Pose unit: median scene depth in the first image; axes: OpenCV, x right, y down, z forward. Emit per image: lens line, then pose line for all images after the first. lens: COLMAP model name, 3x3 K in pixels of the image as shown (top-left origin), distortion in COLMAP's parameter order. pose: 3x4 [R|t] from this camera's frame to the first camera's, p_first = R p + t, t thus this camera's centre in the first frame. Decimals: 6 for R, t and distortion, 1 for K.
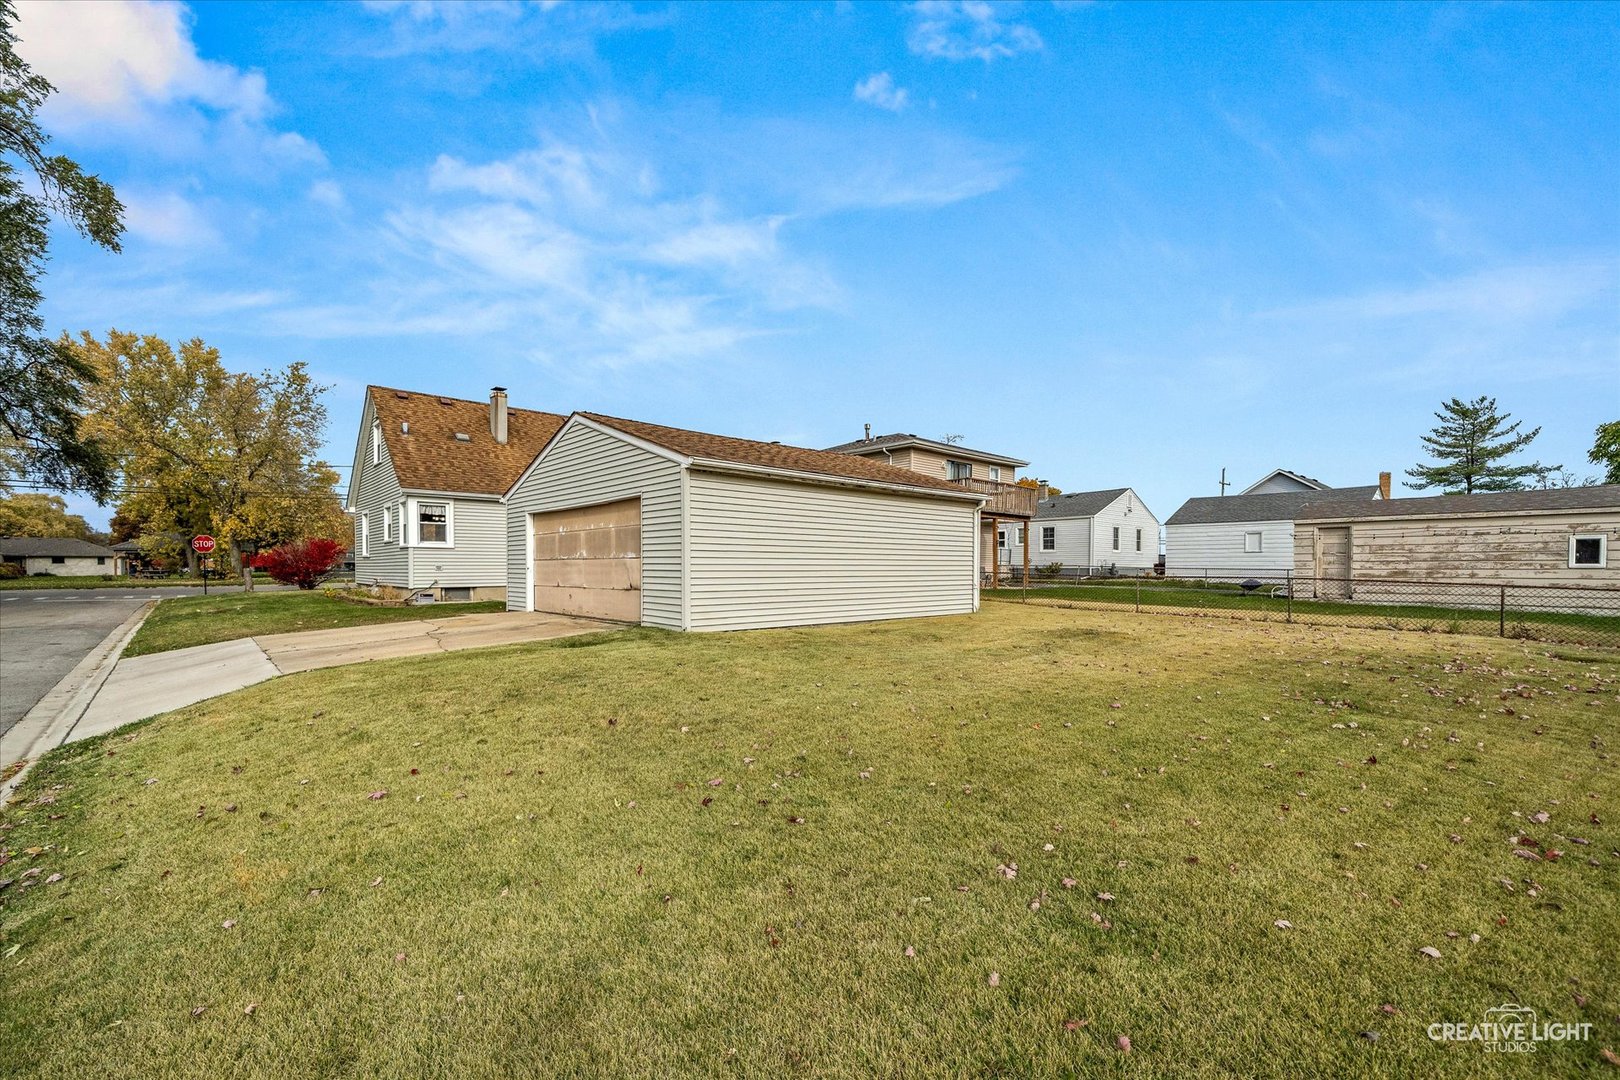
lens RADIAL K [[670.9, 0, 830.6], [0, 670.9, 579.9], [0, 0, 1]] dist [-0.000751, -0.000203]
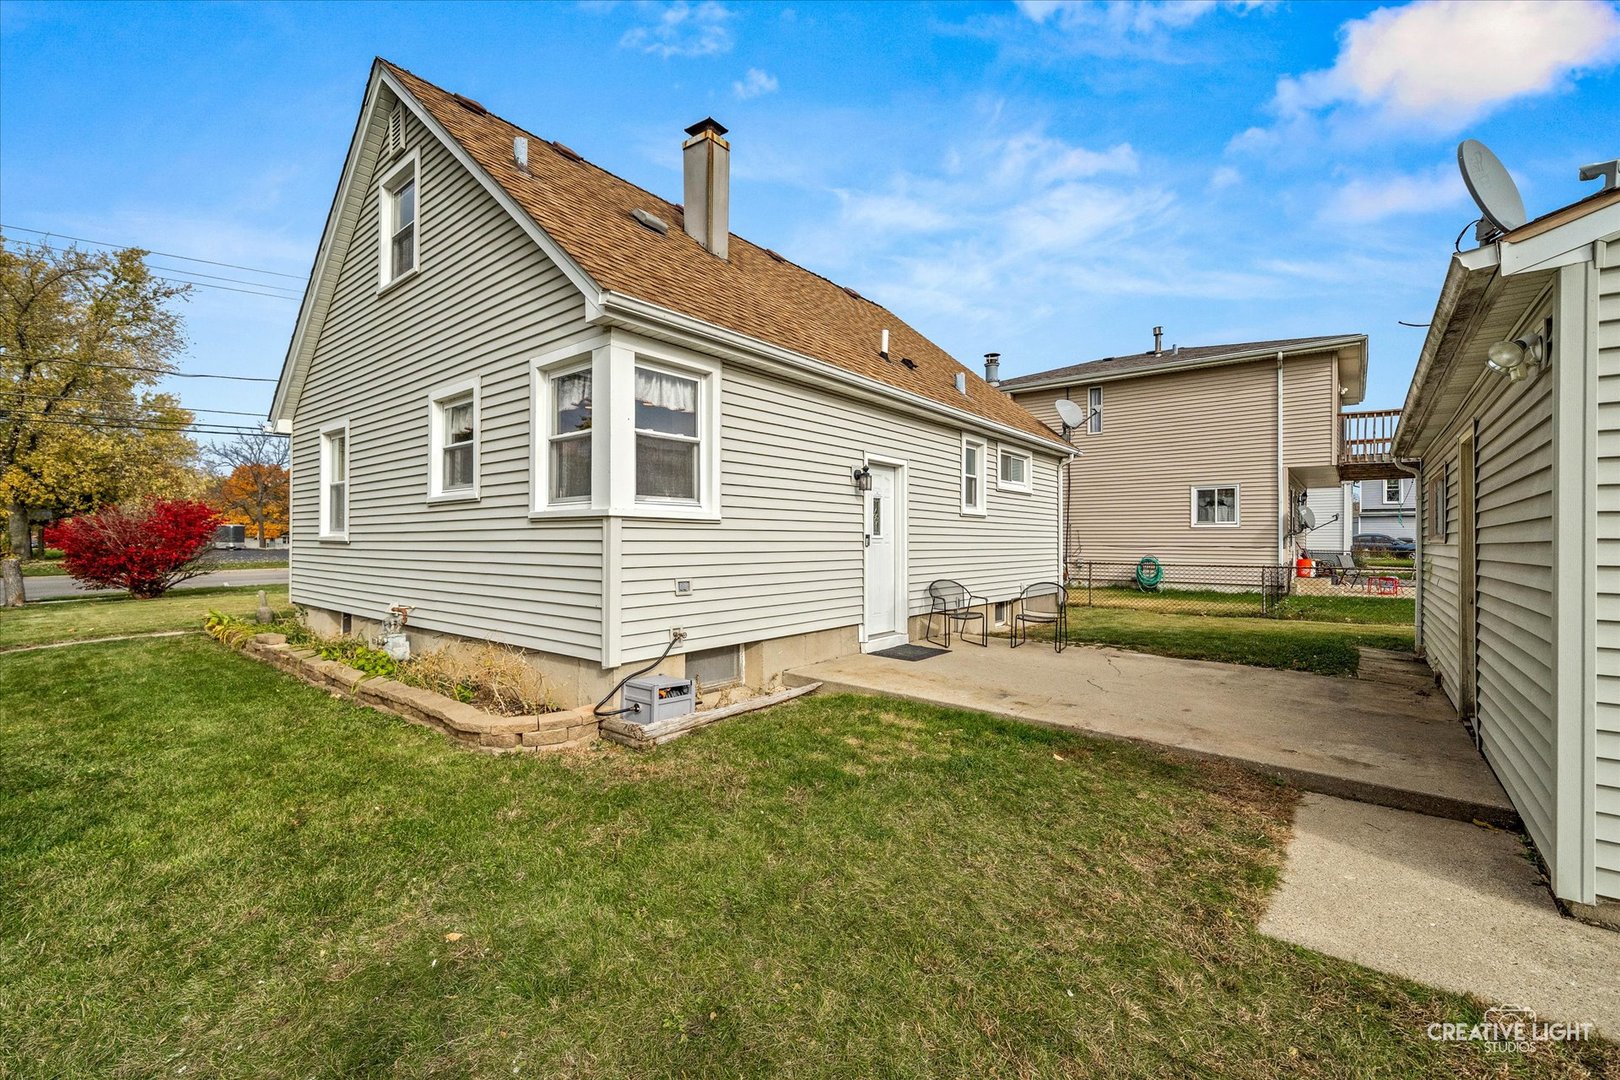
lens RADIAL K [[670.9, 0, 810.4], [0, 670.9, 538.0], [0, 0, 1]] dist [-0.000751, -0.000203]
pose [[0.991545, 0.005652, 0.129643, -0.201928], [-0.002405, 0.999680, -0.025185, -0.011493], [-0.129744, 0.024661, 0.991241, 0.248828]]
